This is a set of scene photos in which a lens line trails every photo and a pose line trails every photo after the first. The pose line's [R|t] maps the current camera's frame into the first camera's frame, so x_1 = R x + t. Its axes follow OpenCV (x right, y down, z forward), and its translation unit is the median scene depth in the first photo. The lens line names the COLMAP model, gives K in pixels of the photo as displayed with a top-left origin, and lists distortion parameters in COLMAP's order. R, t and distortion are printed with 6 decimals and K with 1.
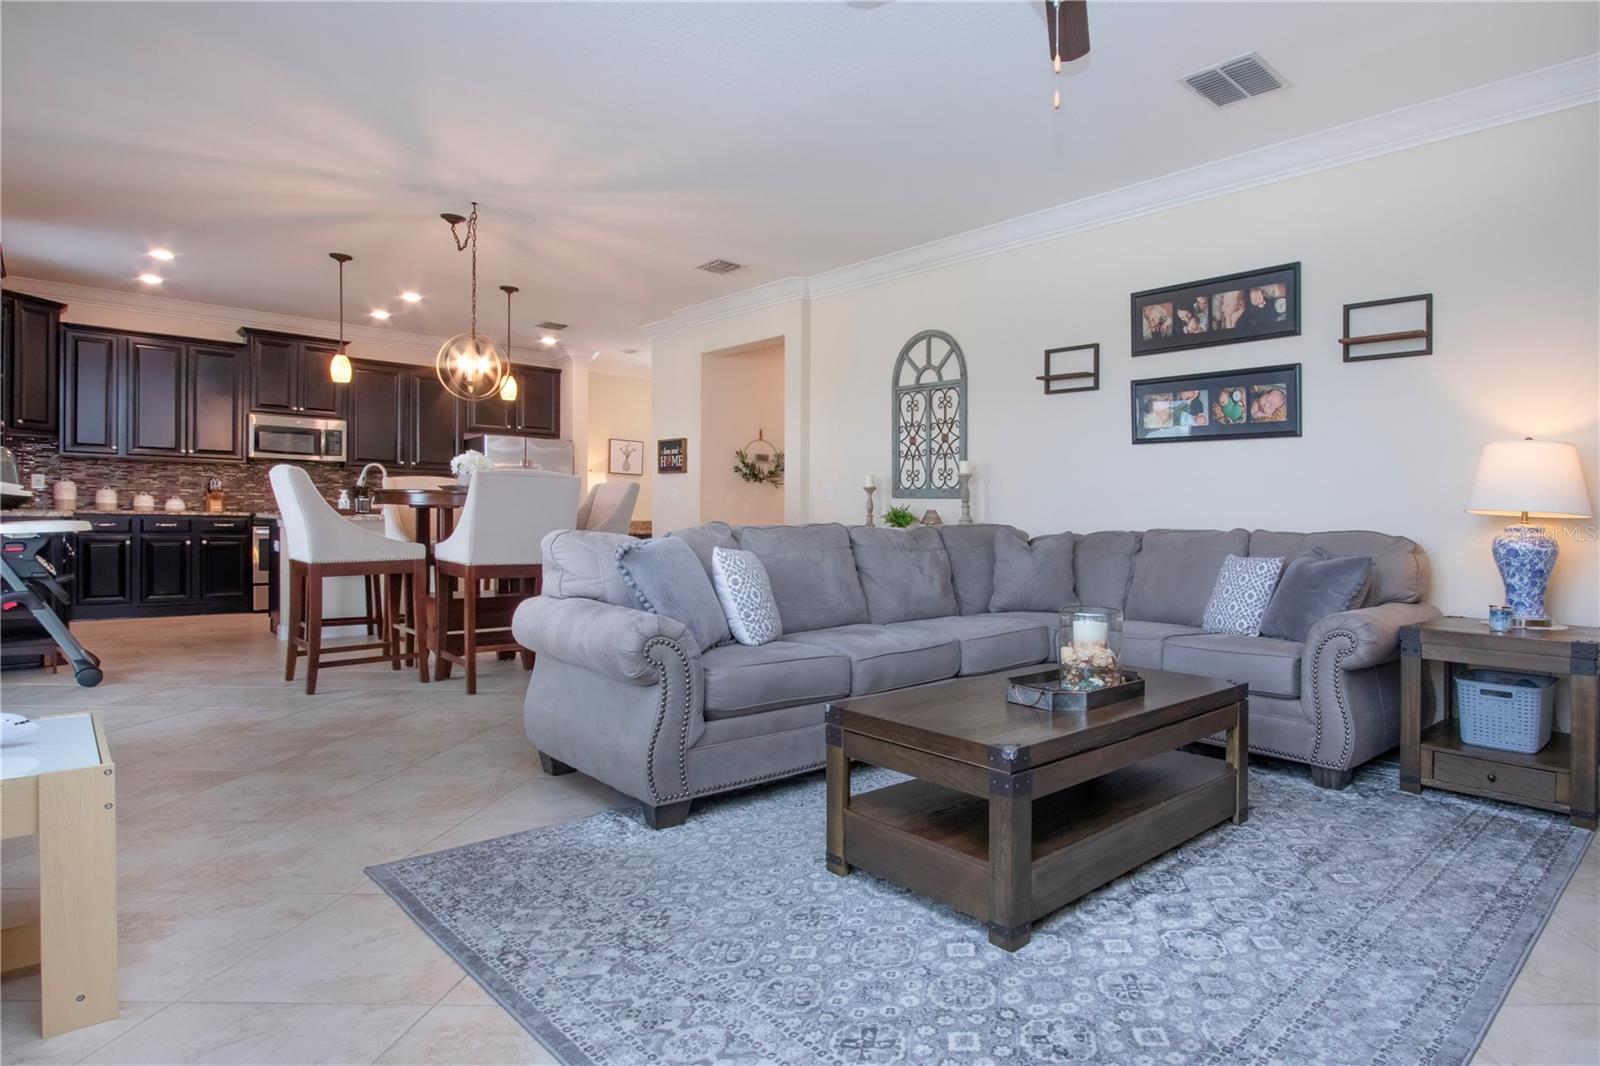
lens RADIAL K [[849.0, 0, 938.4], [0, 849.0, 526.2], [0, 0, 1]] dist [-0.000635, 0.001187]
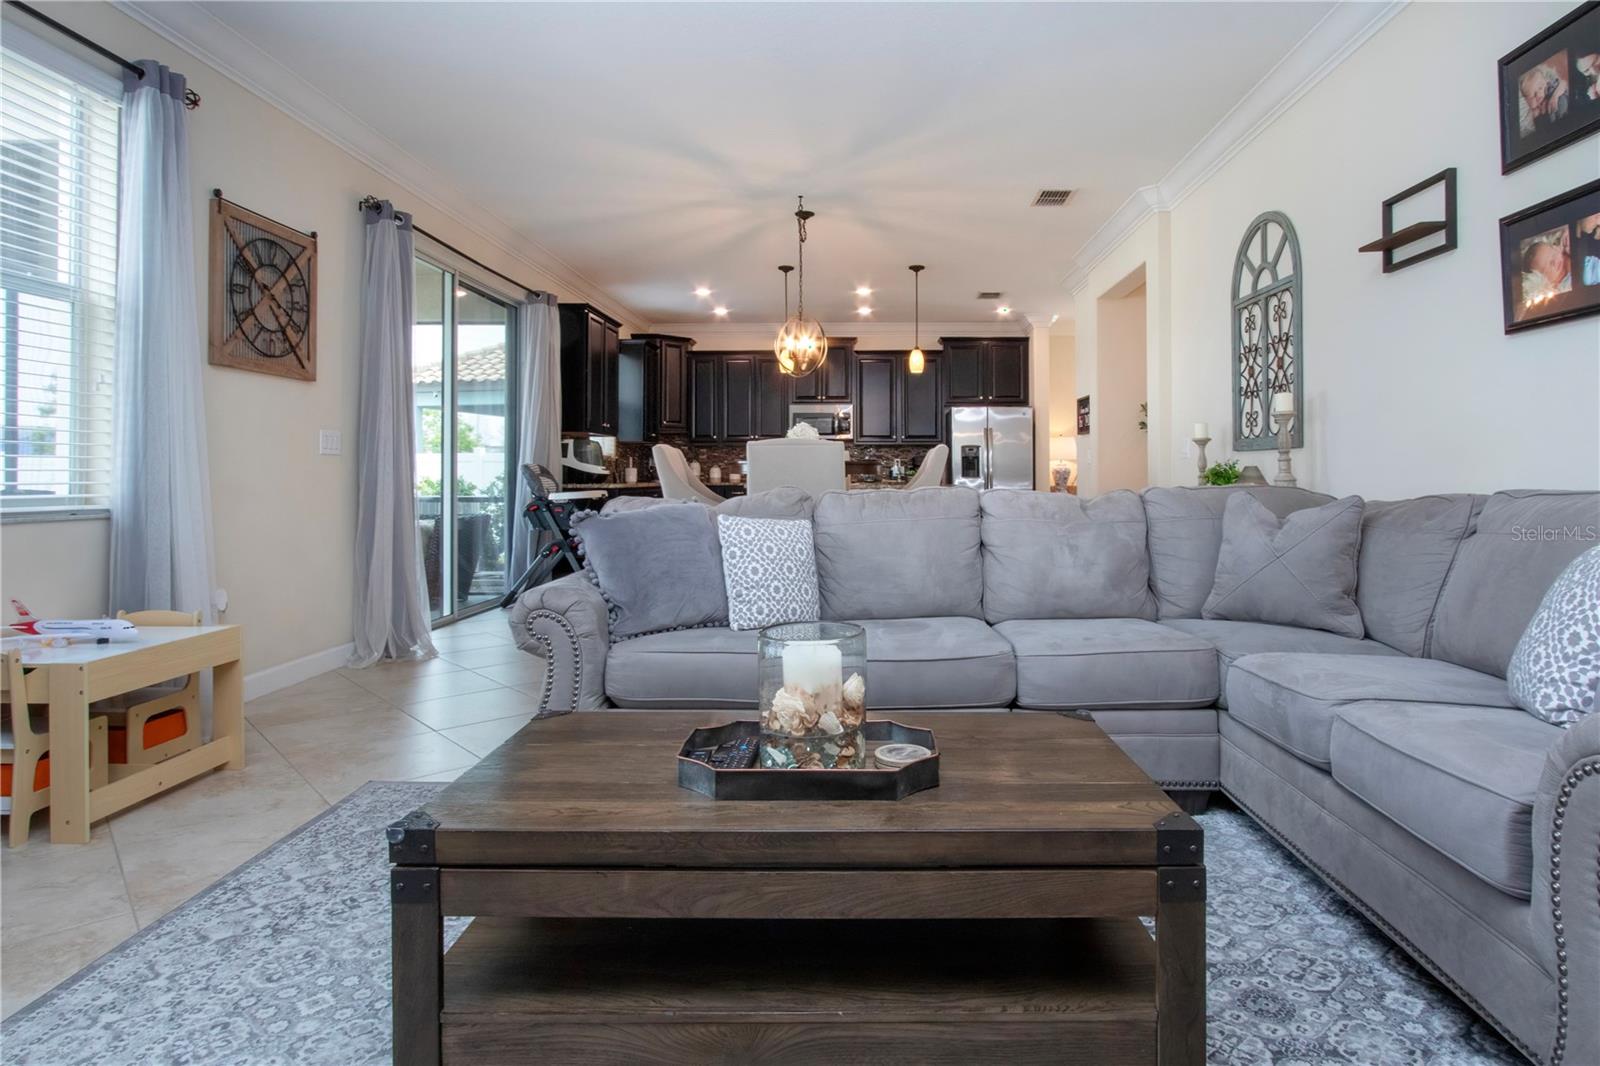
lens RADIAL K [[849.0, 0, 851.0], [0, 849.0, 501.3], [0, 0, 1]] dist [-0.000635, 0.001187]
pose [[0.702832, 0.001552, -0.711354, 0.264404], [0.007629, 0.999924, 0.009718, 0.000872], [0.711315, -0.012257, 0.702767, 0.259834]]
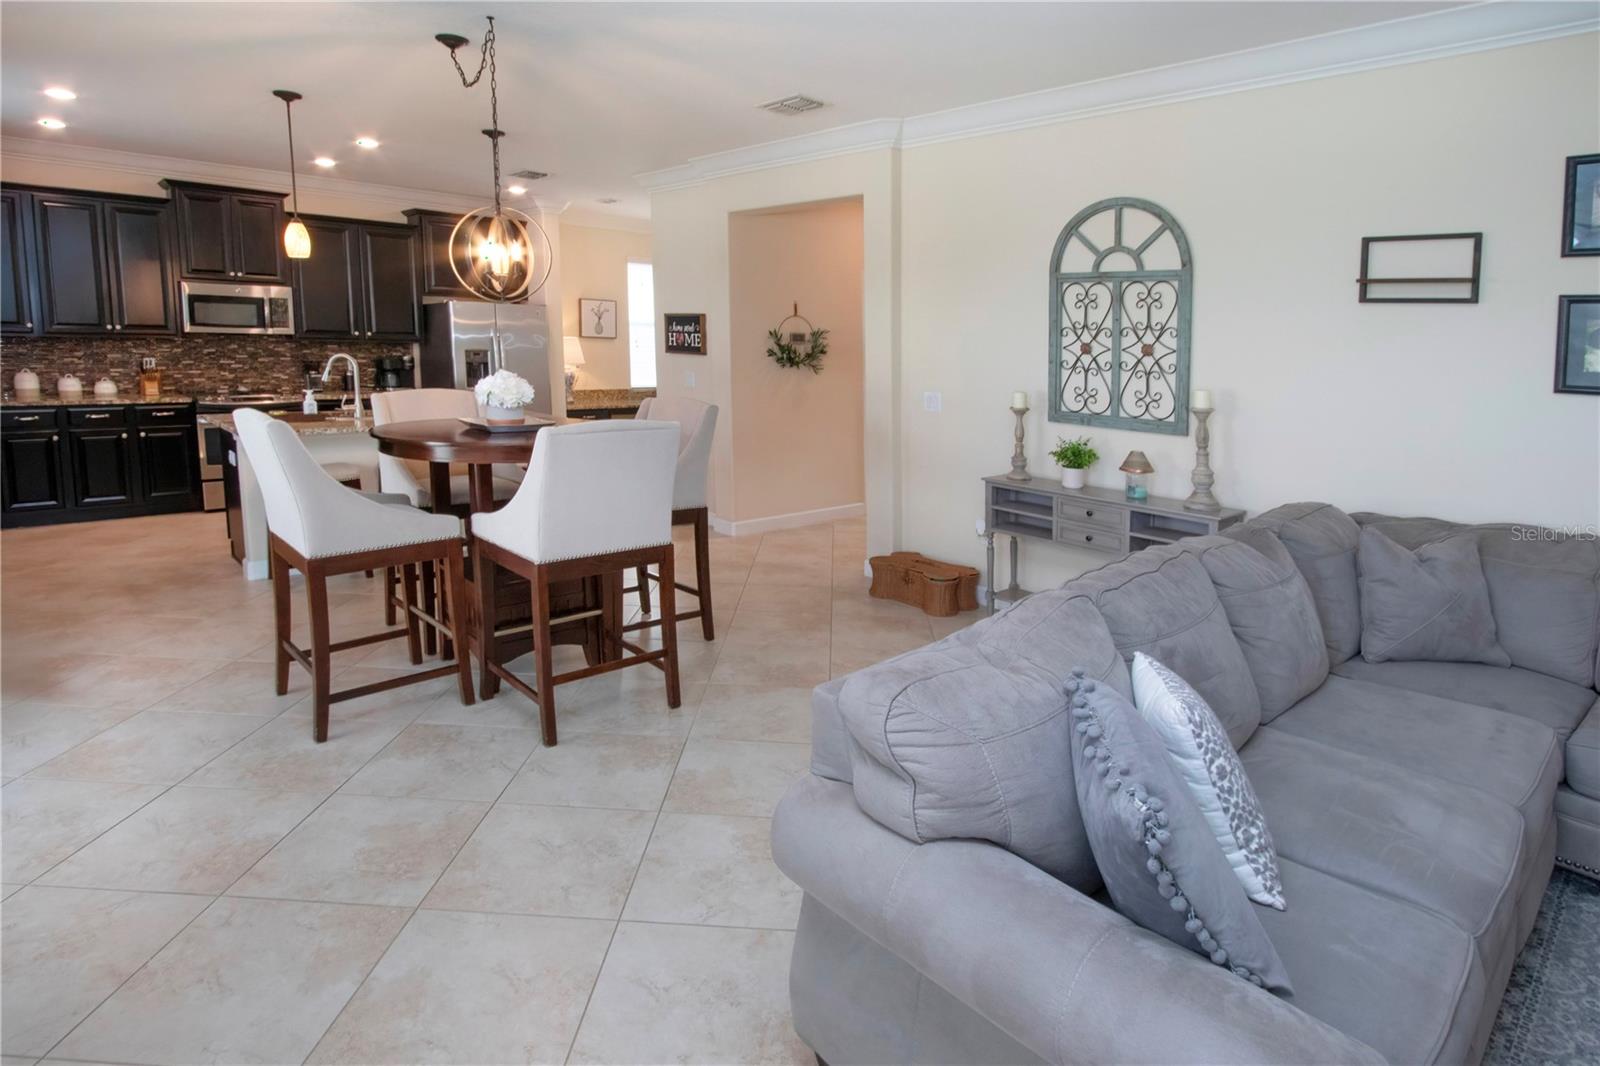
lens RADIAL K [[849.0, 0, 826.3], [0, 849.0, 427.1], [0, 0, 1]] dist [-0.000635, 0.001187]
pose [[0.999744, 0.006189, -0.021765, -0.257041], [-0.004338, 0.996448, 0.084098, -0.100678], [0.022208, -0.083982, 0.996220, 0.274488]]
